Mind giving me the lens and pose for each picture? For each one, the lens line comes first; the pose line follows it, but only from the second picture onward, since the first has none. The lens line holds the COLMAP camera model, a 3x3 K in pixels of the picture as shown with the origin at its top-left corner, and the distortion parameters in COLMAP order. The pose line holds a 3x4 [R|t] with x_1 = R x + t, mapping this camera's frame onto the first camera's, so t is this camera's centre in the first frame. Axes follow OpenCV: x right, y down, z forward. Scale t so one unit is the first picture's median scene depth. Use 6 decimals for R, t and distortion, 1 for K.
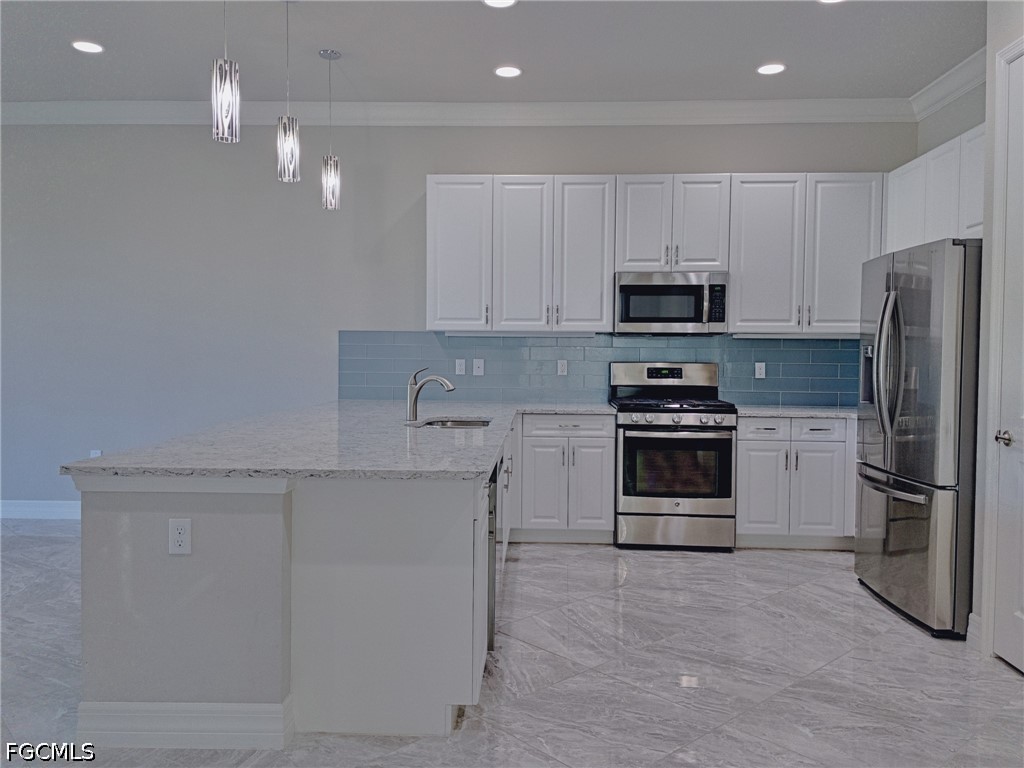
lens RADIAL K [[769.0, 0, 512.0], [0, 769.0, 384.0], [0, 0, 1]] dist [0.089970, -0.126010]
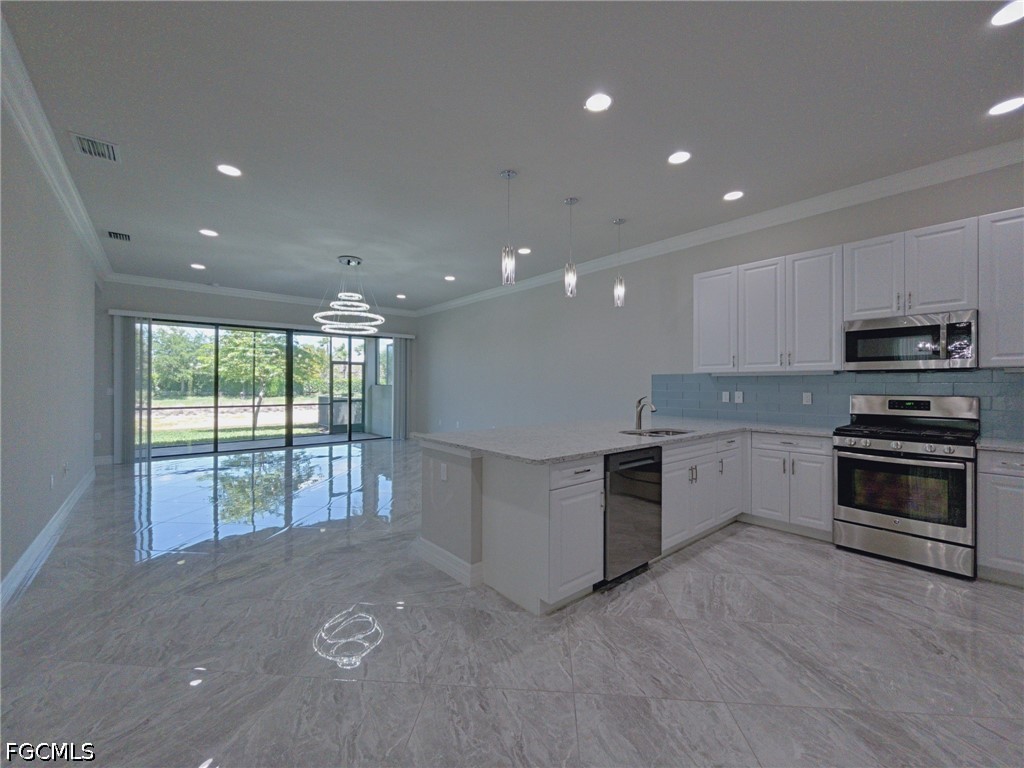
lens RADIAL K [[418.5, 0, 512.0], [0, 418.5, 384.0], [0, 0, 1]] dist [-0.001860, -0.000787]
pose [[0.675996, -0.007341, -0.736869, 0.282605], [-0.028533, 0.998940, -0.036127, -0.006506], [0.736353, 0.045447, 0.675070, 0.171678]]
